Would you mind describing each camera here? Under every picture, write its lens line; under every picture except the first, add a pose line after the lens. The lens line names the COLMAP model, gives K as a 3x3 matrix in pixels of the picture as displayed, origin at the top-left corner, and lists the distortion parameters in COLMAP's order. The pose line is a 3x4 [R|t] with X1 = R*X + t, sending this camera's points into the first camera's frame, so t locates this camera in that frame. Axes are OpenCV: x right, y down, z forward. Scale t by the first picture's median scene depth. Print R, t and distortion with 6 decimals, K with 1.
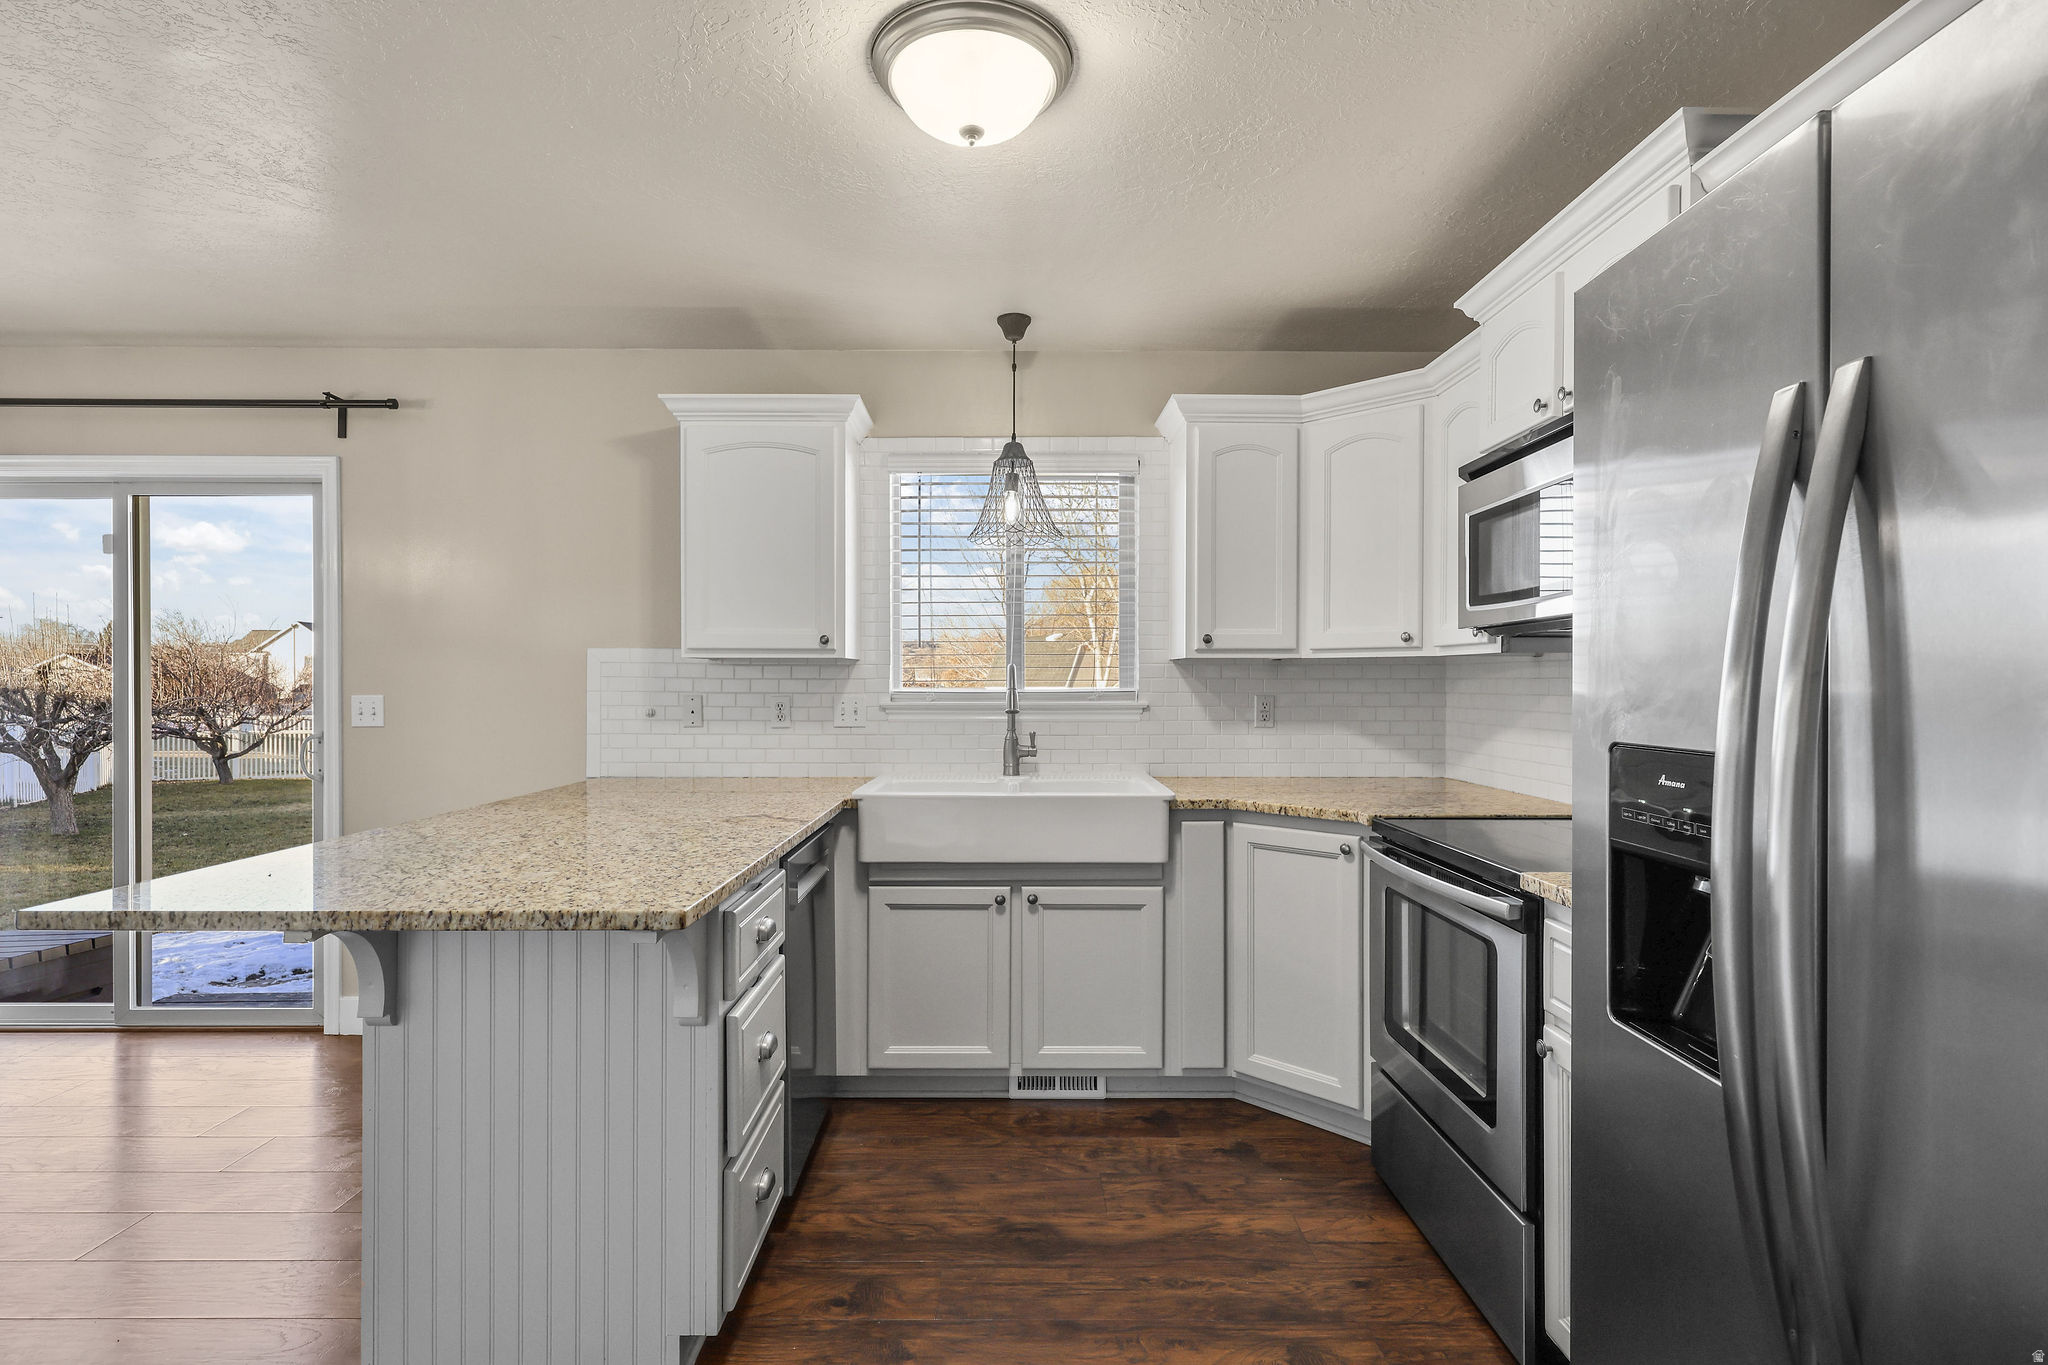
lens RADIAL K [[989.4, 0, 1017.6], [0, 989.4, 688.5], [0, 0, 1]] dist [0.000670, -0.000053]
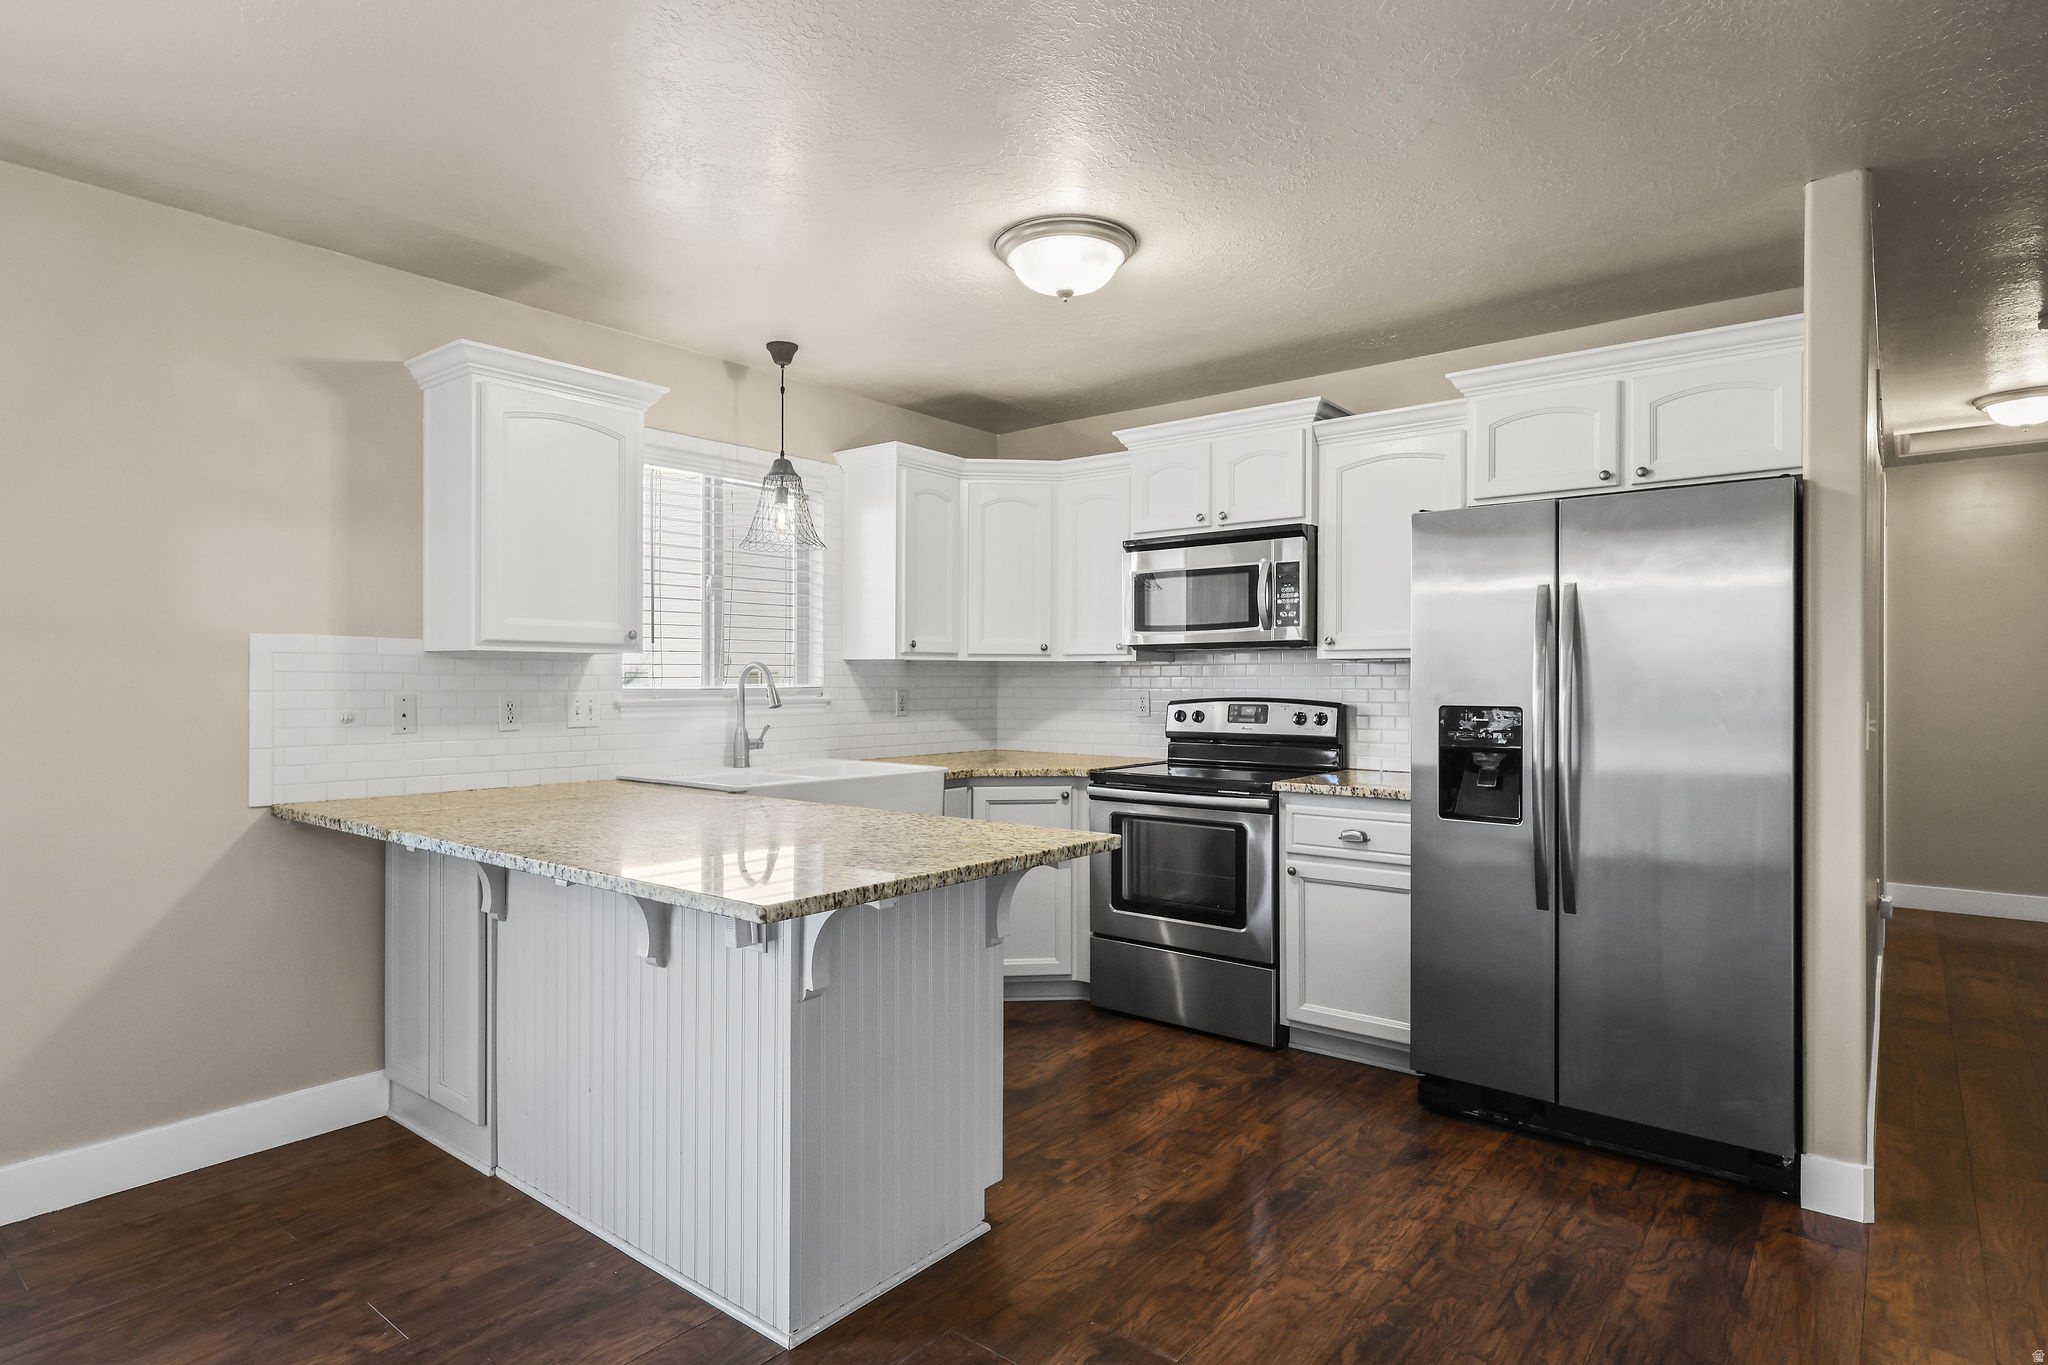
lens RADIAL K [[1087.0, 0, 1024.0], [0, 1087.0, 682.5], [0, 0, 1]] dist [-0.027849, 0.000823]
pose [[0.627984, -0.001523, 0.778225, -0.766645], [0.003504, 0.999993, -0.000871, -0.000597], [-0.778218, 0.003274, 0.627985, 0.044257]]
